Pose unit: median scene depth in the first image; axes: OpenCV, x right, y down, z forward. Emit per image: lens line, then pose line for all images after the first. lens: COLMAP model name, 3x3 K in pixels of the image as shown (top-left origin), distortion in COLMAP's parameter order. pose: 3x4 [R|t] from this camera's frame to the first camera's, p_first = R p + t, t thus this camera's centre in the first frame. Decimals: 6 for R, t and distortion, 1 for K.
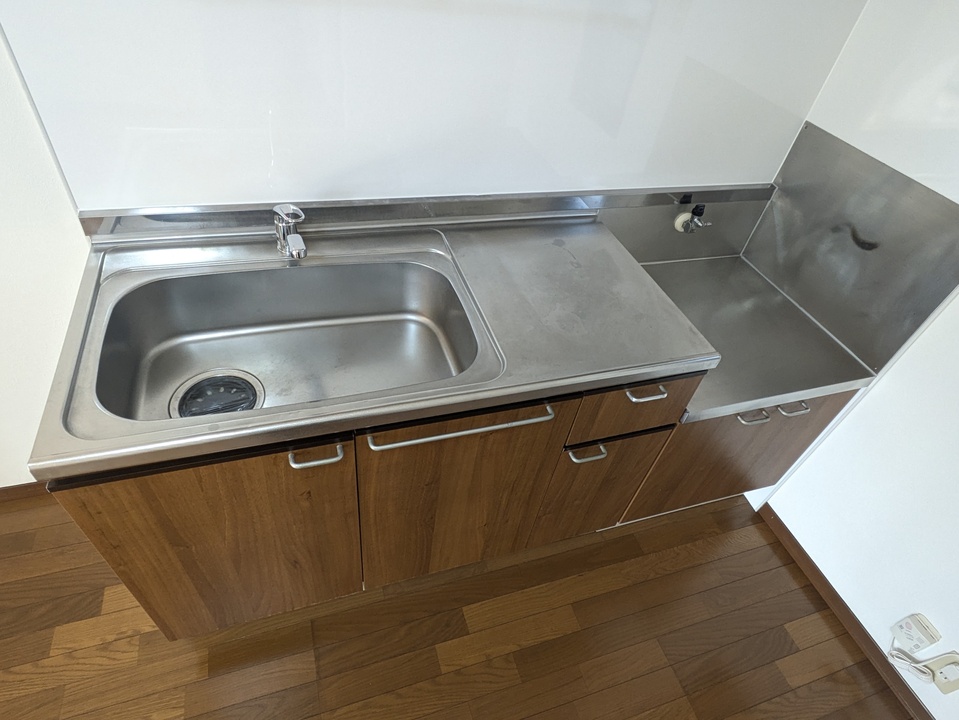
lens RADIAL K [[539.7, 0, 477.8], [0, 539.7, 365.5], [0, 0, 1]] dist [0.002189, 0.000851]
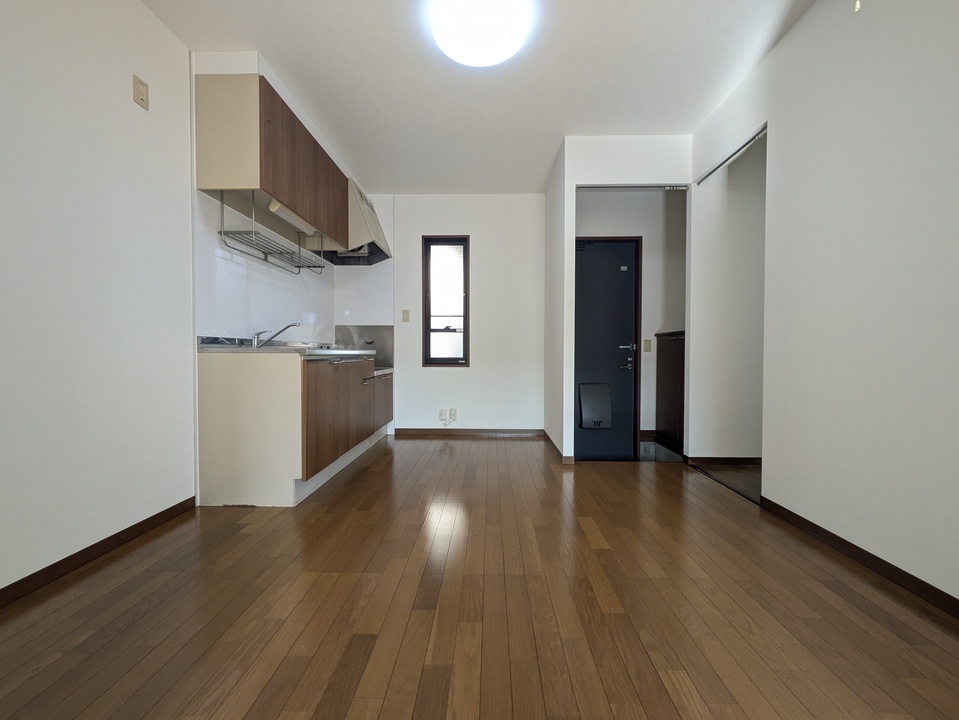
lens RADIAL K [[378.4, 0, 482.9], [0, 378.4, 359.8], [0, 0, 1]] dist [0.000911, 0.000604]
pose [[0.329306, -0.140772, 0.933670, -1.576513], [0.683931, 0.717307, -0.133073, 0.781852], [-0.650996, 0.682388, 0.332492, -0.347804]]
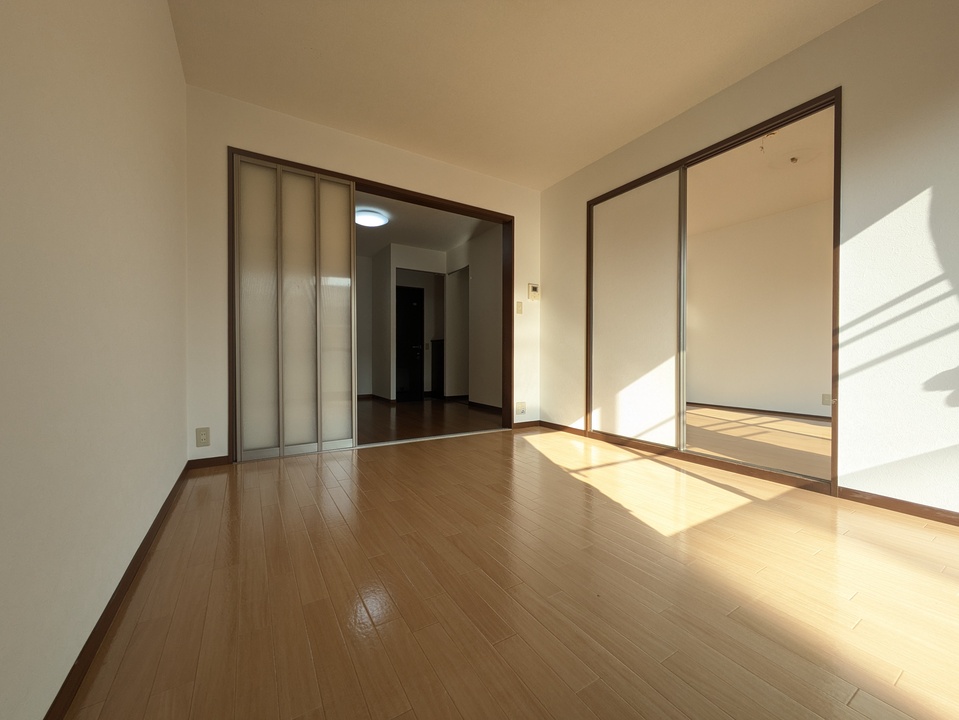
lens RADIAL K [[378.4, 0, 482.9], [0, 378.4, 359.8], [0, 0, 1]] dist [0.000911, 0.000604]
pose [[-0.236951, -0.136002, 0.961955, -3.666344], [0.654063, 0.709816, 0.261464, 0.454401], [-0.718370, 0.691133, -0.079238, -0.296939]]
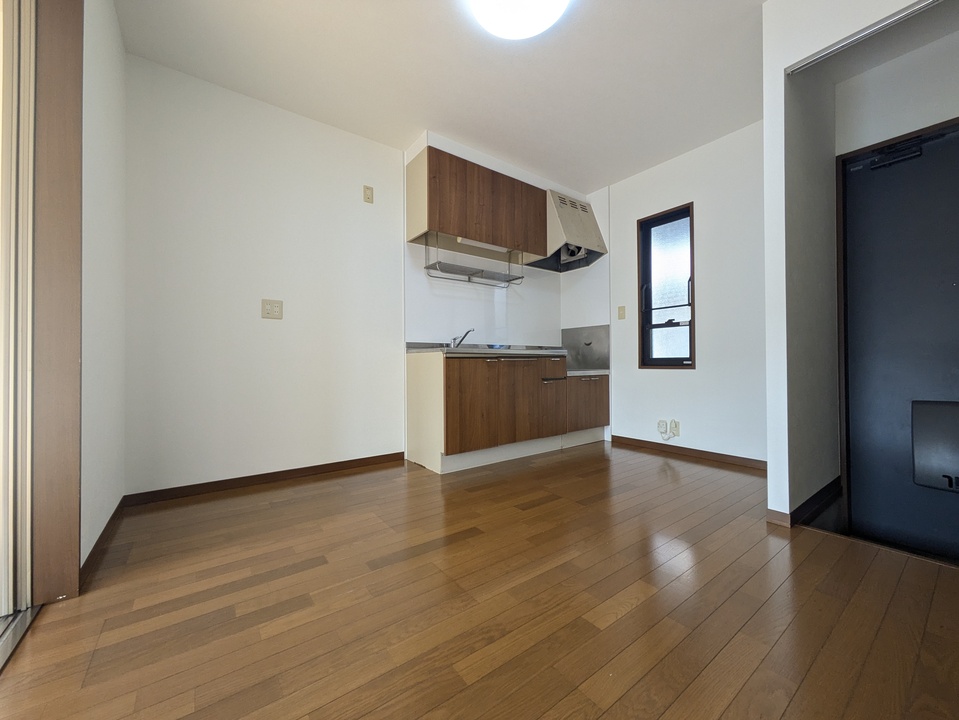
lens RADIAL K [[378.4, 0, 482.9], [0, 378.4, 359.8], [0, 0, 1]] dist [0.000911, 0.000604]
pose [[0.938539, -0.127986, 0.320568, -0.860099], [0.313286, 0.705716, -0.635466, 1.325380], [-0.144899, 0.696839, 0.702438, -0.695330]]
